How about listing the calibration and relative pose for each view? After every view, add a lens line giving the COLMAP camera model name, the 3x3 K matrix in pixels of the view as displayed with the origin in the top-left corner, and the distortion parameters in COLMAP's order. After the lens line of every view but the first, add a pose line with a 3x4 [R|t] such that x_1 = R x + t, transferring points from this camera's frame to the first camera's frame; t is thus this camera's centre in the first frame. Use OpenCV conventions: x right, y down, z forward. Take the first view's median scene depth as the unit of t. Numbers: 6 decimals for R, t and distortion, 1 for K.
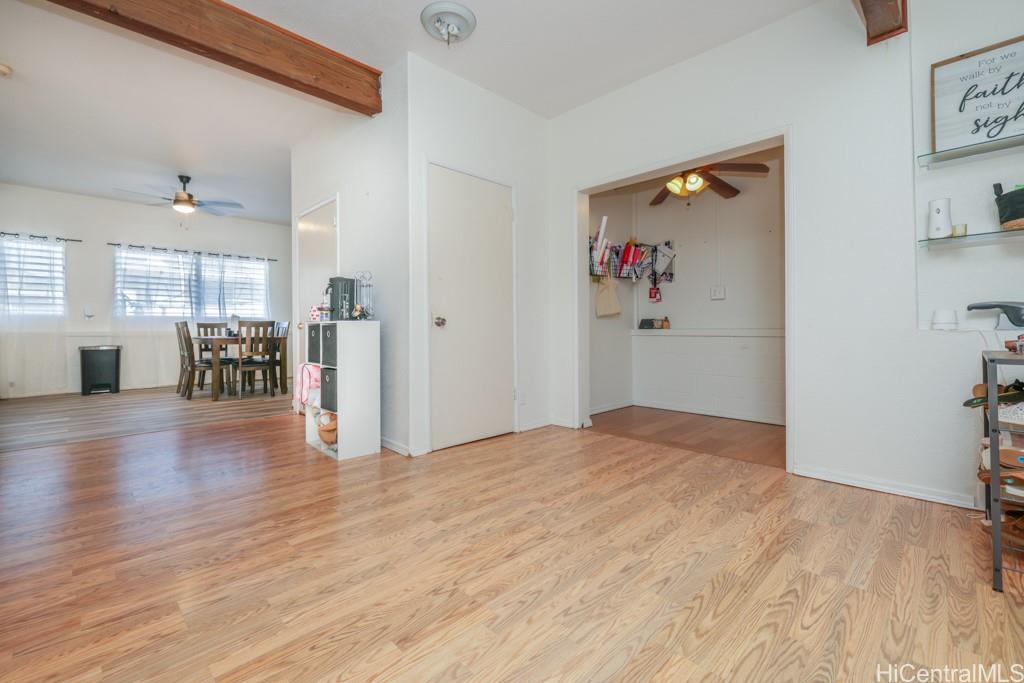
lens RADIAL K [[441.2, 0, 509.7], [0, 441.2, 323.8], [0, 0, 1]] dist [-0.007741, -0.000348]
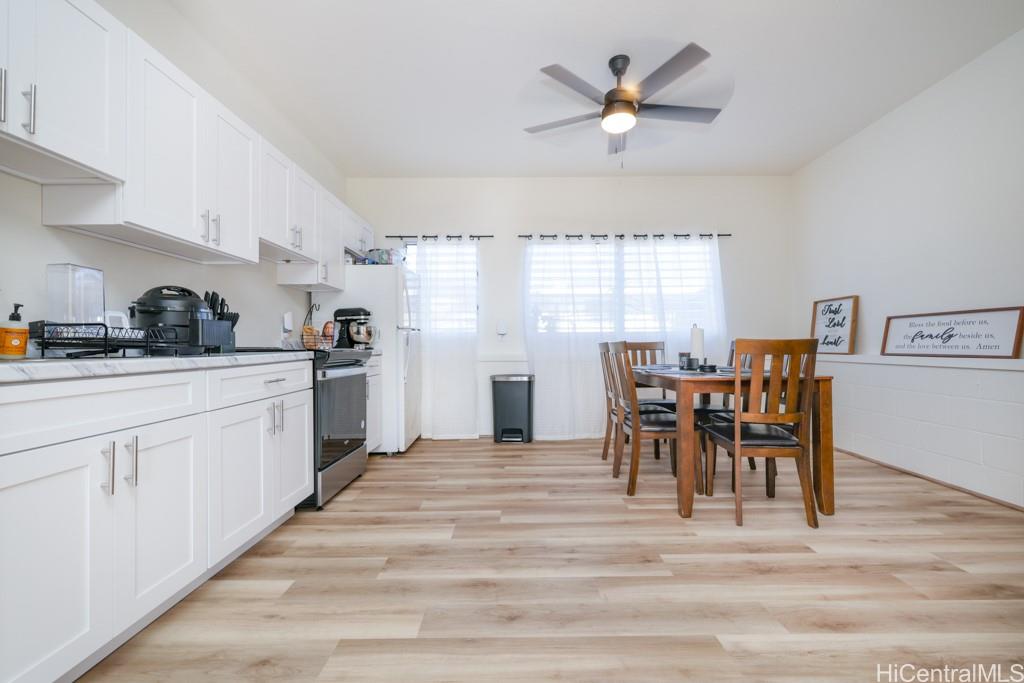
lens RADIAL K [[425.8, 0, 512.0], [0, 425.8, 341.5], [0, 0, 1]] dist [0.008574, 0.000096]
pose [[0.706116, -0.006839, -0.708063, -1.134393], [0.012414, 0.999919, 0.002721, -0.020284], [0.707987, -0.010711, 0.706144, 1.312607]]
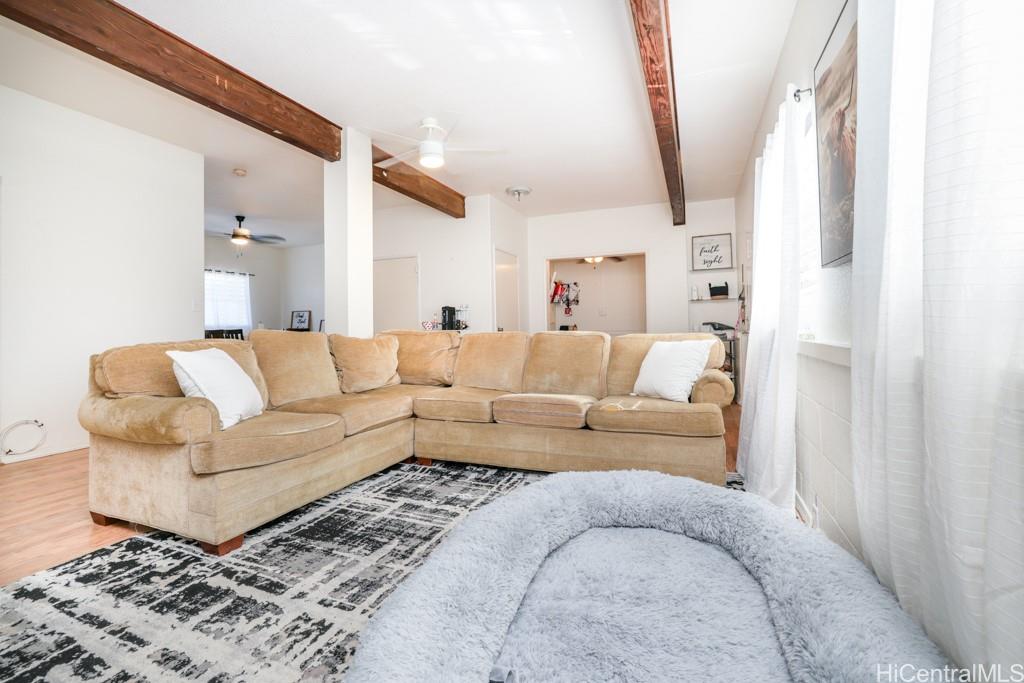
lens RADIAL K [[435.0, 0, 508.7], [0, 435.0, 336.3], [0, 0, 1]] dist [0.004520, 0.000127]
pose [[0.923874, -0.017665, 0.382289, -1.201262], [0.006317, 0.999502, 0.030918, -0.046322], [-0.382644, -0.026149, 0.923526, -1.146939]]
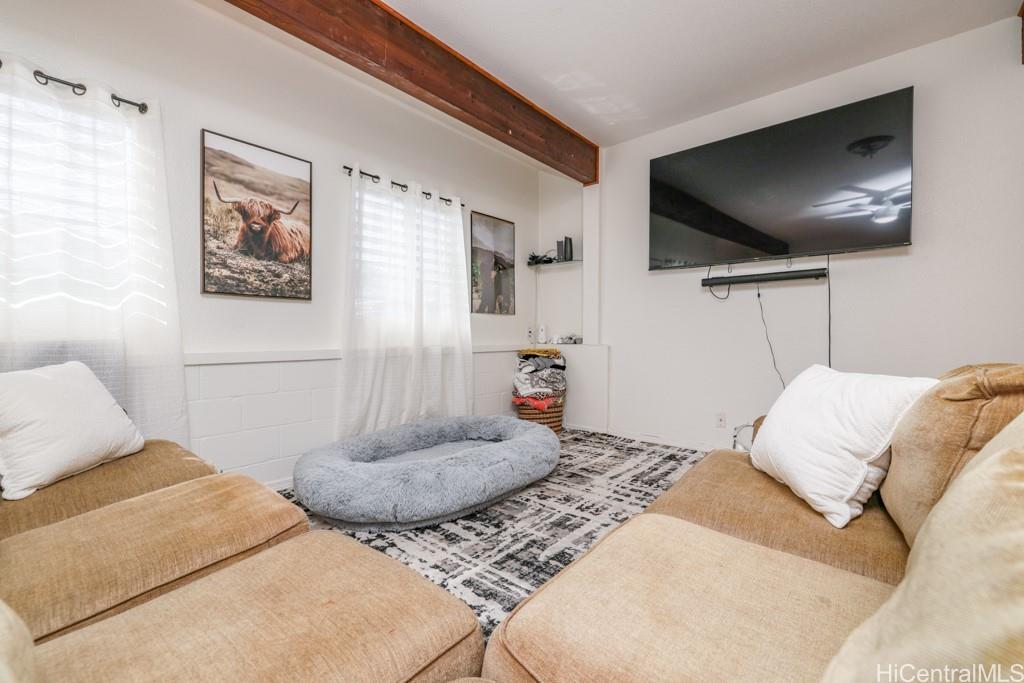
lens RADIAL K [[435.0, 0, 508.7], [0, 435.0, 336.3], [0, 0, 1]] dist [0.004520, 0.000127]
pose [[-0.996710, 0.001447, -0.081032, -0.955283], [0.002407, 0.999928, -0.011751, -0.031362], [0.081009, -0.011908, -0.996642, 0.554962]]
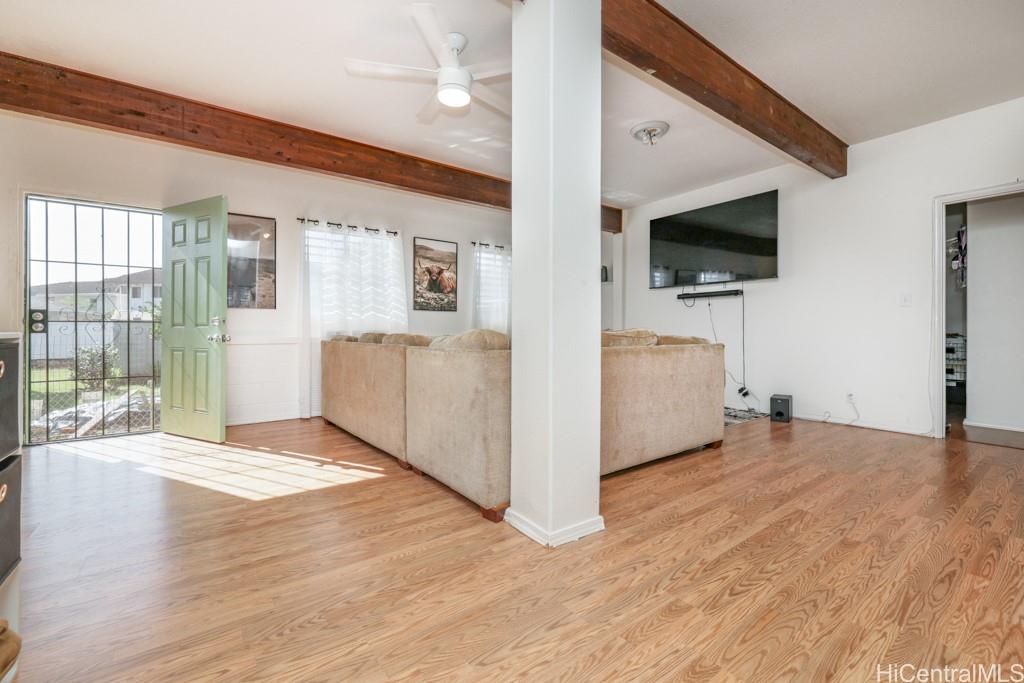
lens RADIAL K [[425.8, 0, 512.0], [0, 425.8, 341.5], [0, 0, 1]] dist [0.008574, 0.000096]
pose [[-0.990625, -0.003307, 0.136568, -1.148477], [-0.001271, 0.999887, 0.014999, -0.013070], [-0.136602, 0.014685, -0.990517, 1.687177]]
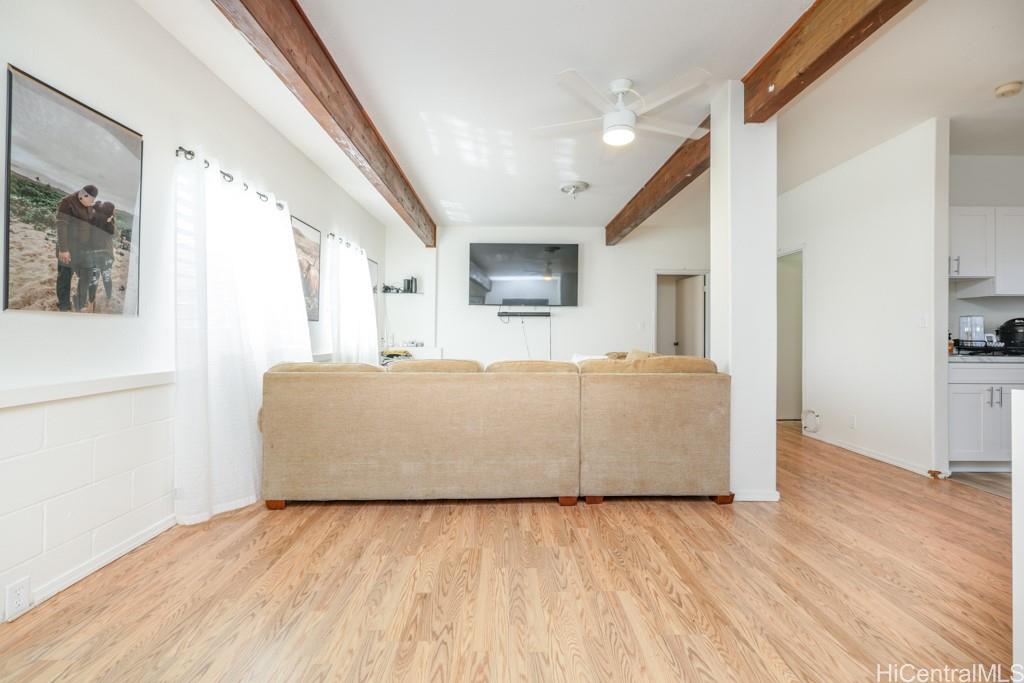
lens RADIAL K [[435.0, 0, 508.7], [0, 435.0, 336.3], [0, 0, 1]] dist [0.004520, 0.000127]
pose [[-0.693118, 0.001532, -0.720823, 0.327338], [0.006203, 0.999973, -0.003840, -0.075927], [0.720798, -0.007133, -0.693109, 1.186186]]
